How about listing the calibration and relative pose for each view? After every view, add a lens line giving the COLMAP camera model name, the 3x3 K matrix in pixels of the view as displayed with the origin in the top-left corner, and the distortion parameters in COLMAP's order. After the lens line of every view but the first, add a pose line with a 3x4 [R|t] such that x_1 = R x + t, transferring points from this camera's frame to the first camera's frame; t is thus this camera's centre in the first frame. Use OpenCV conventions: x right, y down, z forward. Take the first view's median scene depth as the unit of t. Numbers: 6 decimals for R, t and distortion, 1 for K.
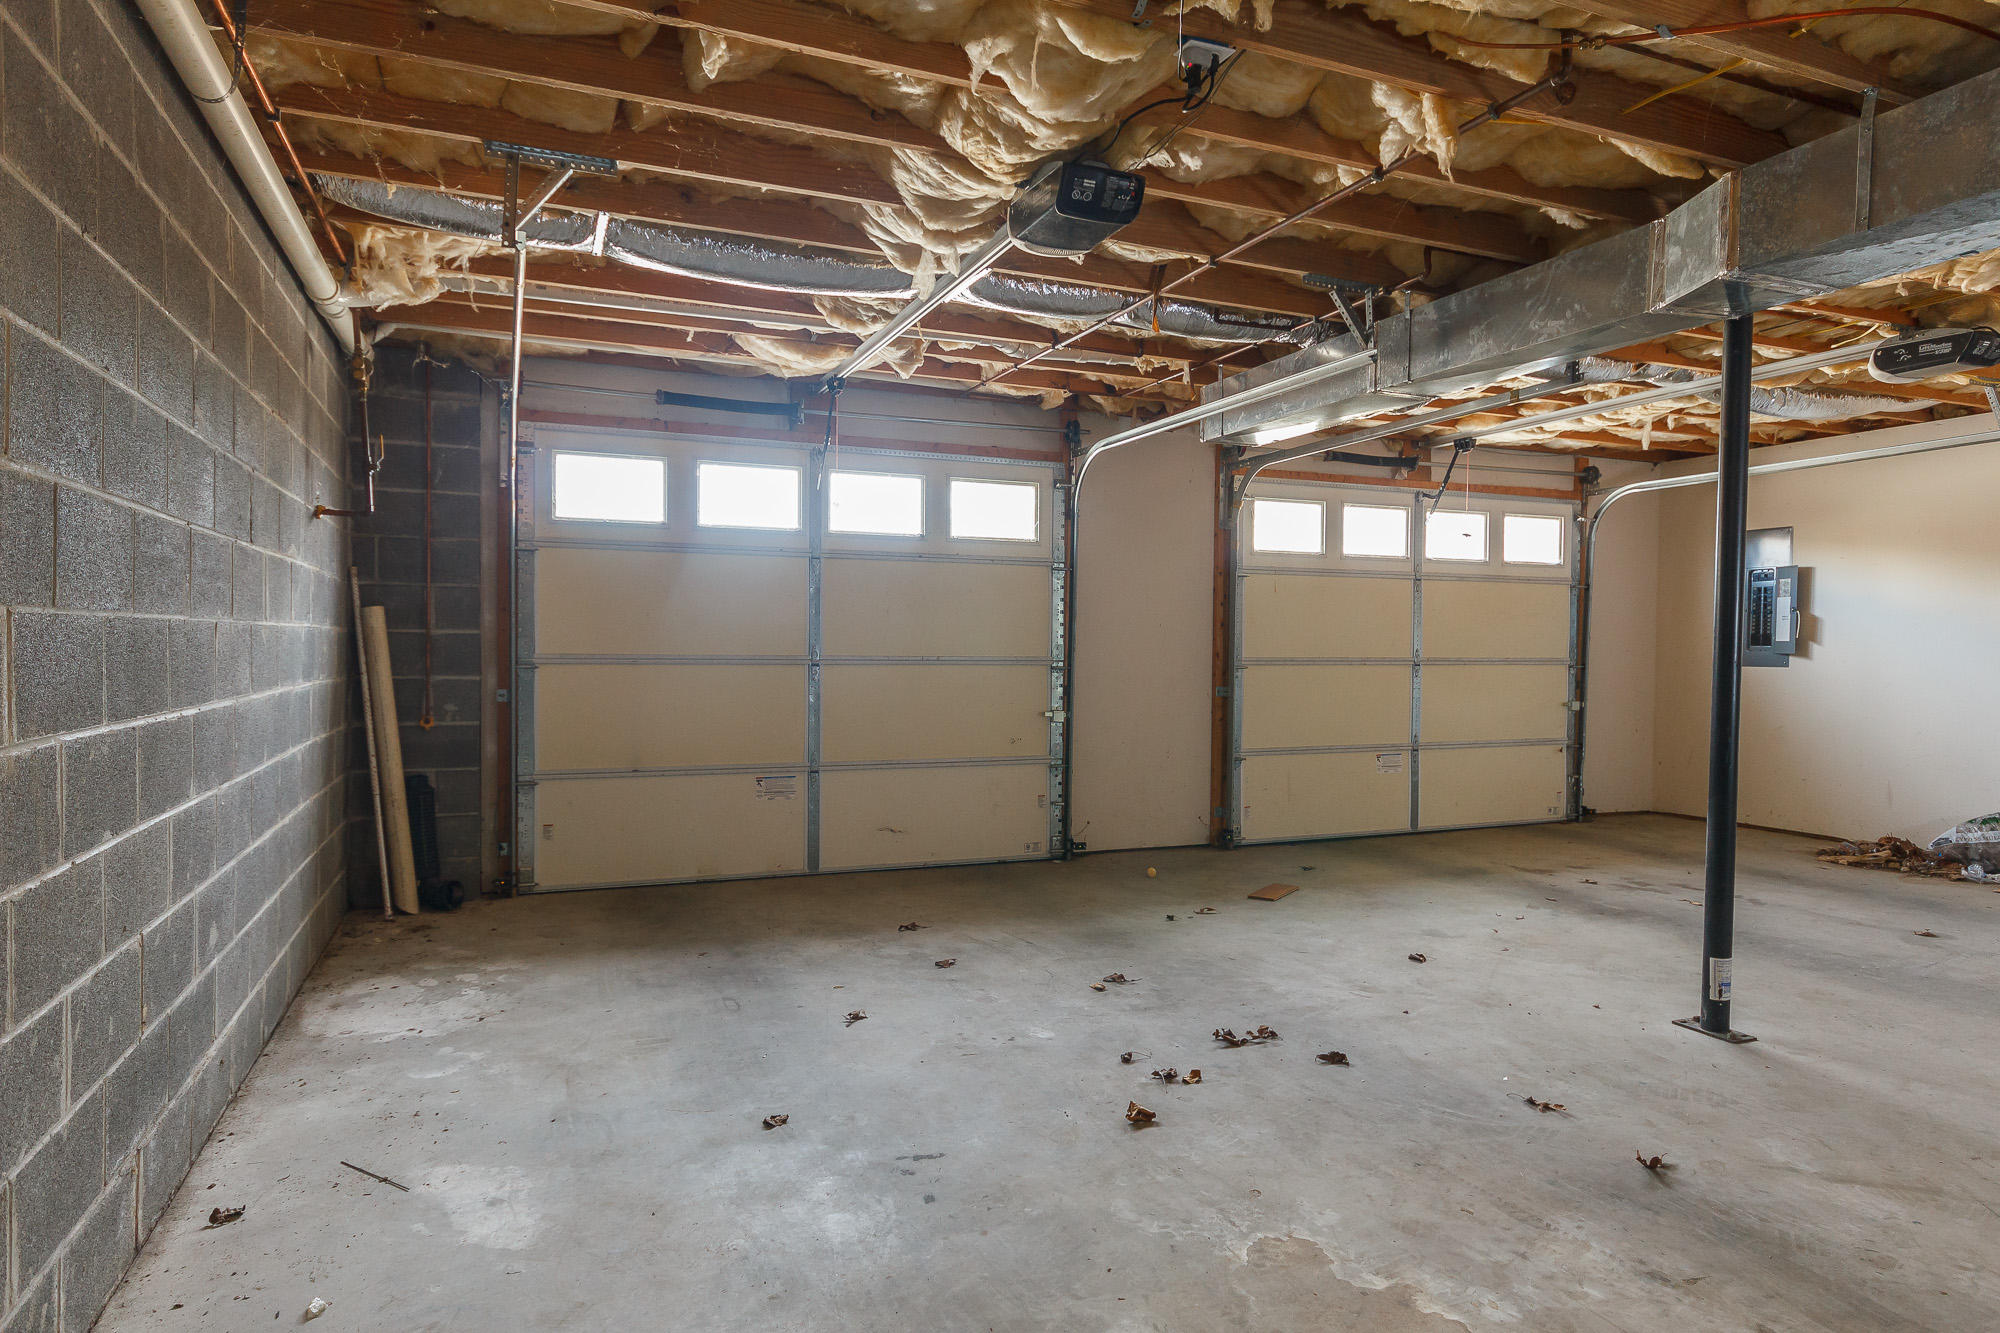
lens RADIAL K [[1124.5, 0, 990.3], [0, 1124.5, 657.8], [0, 0, 1]] dist [-0.037613, -0.000383]
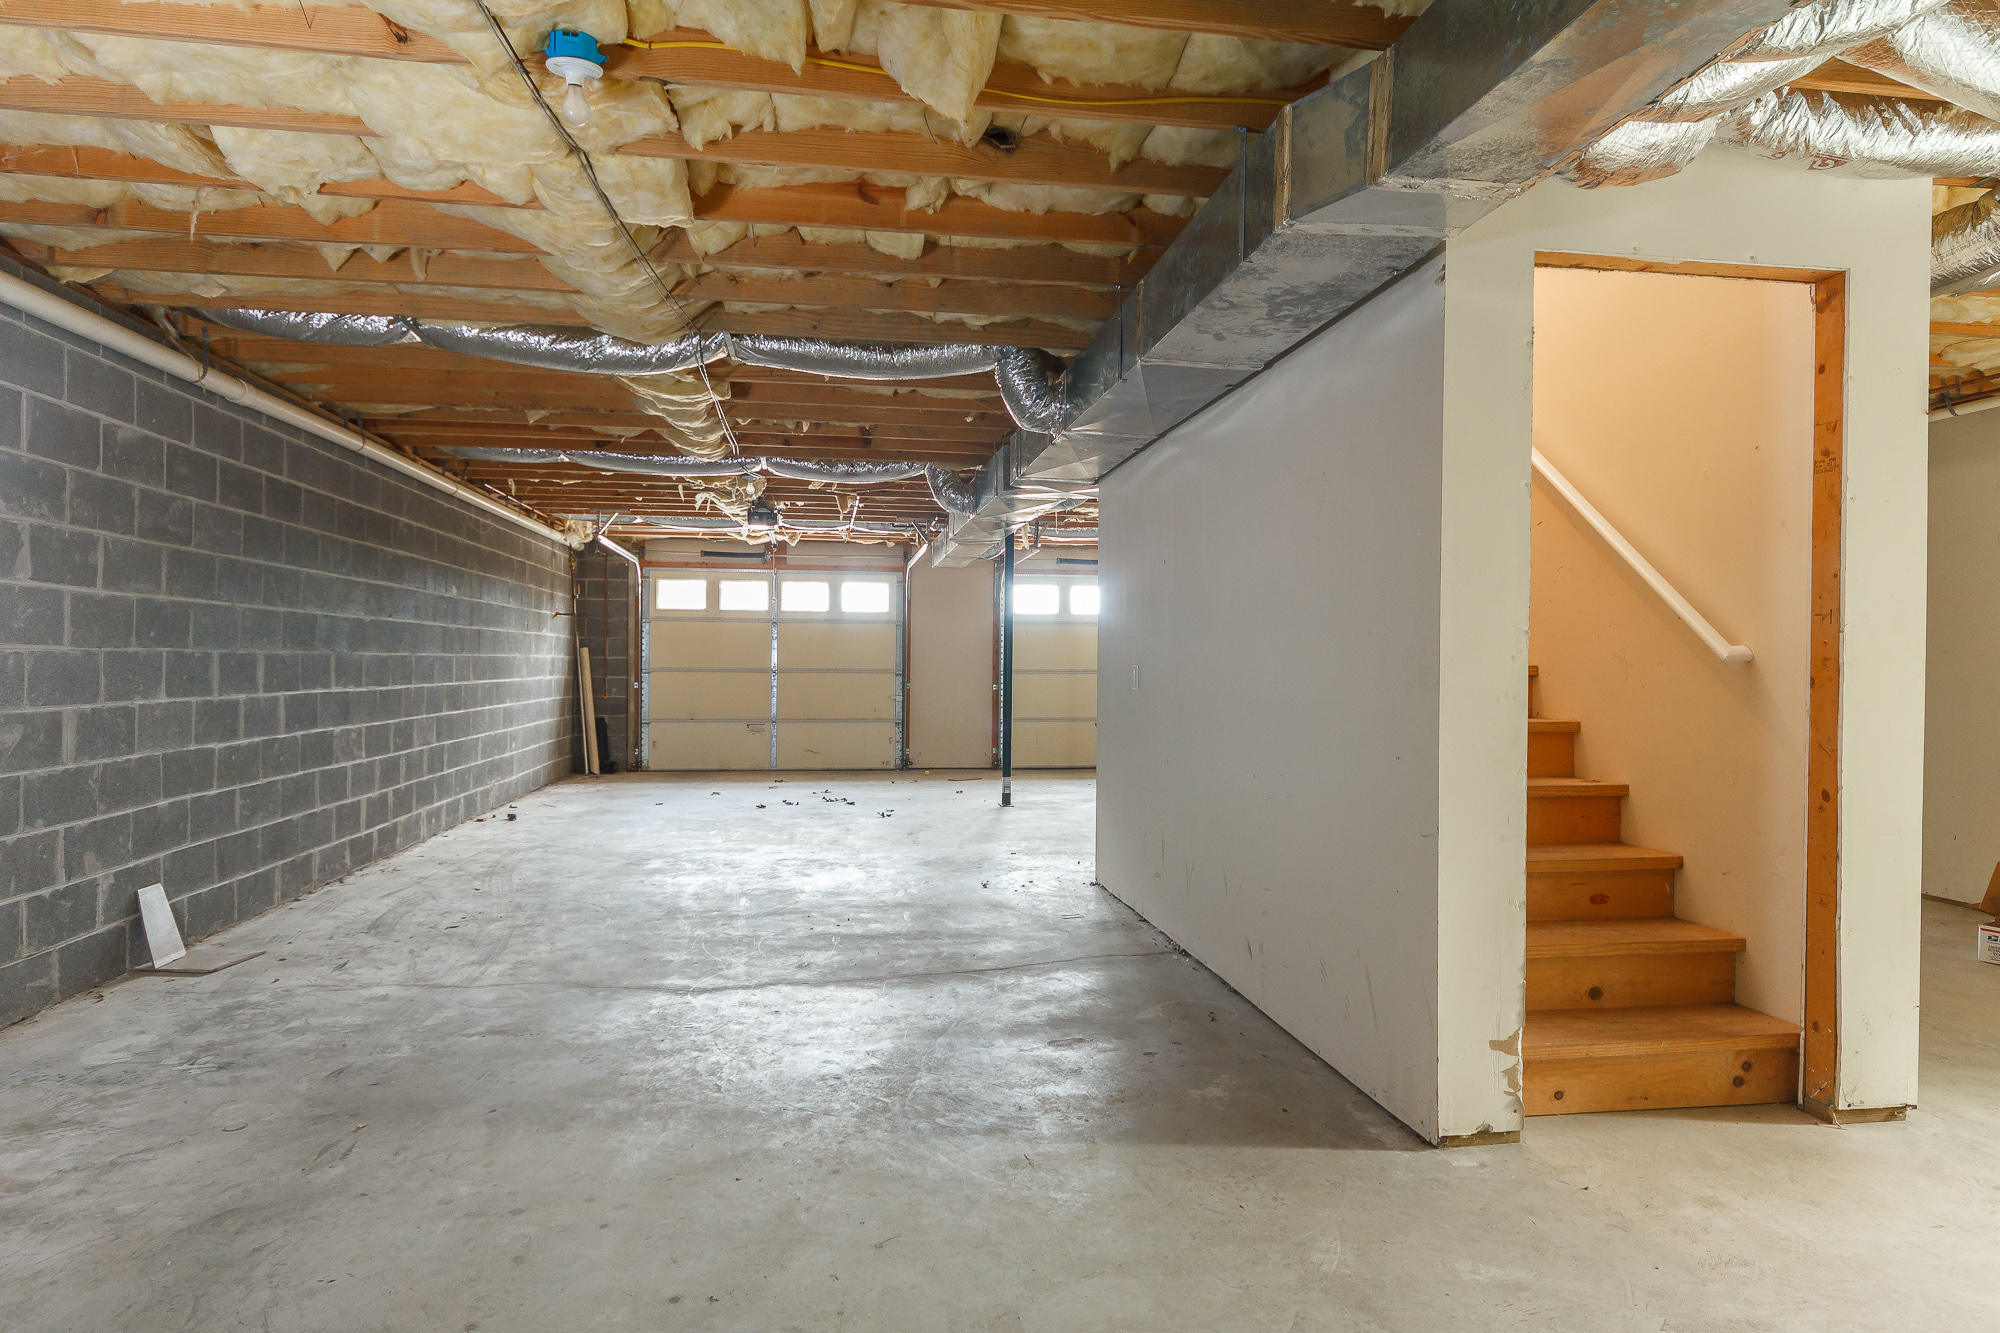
lens RADIAL K [[1124.5, 0, 1002.1], [0, 1124.5, 671.0], [0, 0, 1]] dist [-0.037613, -0.000383]
pose [[0.971172, -0.002363, -0.238369, 0.851321], [0.000167, 0.999957, -0.009234, 0.025275], [0.238381, 0.008928, 0.971131, -1.075247]]
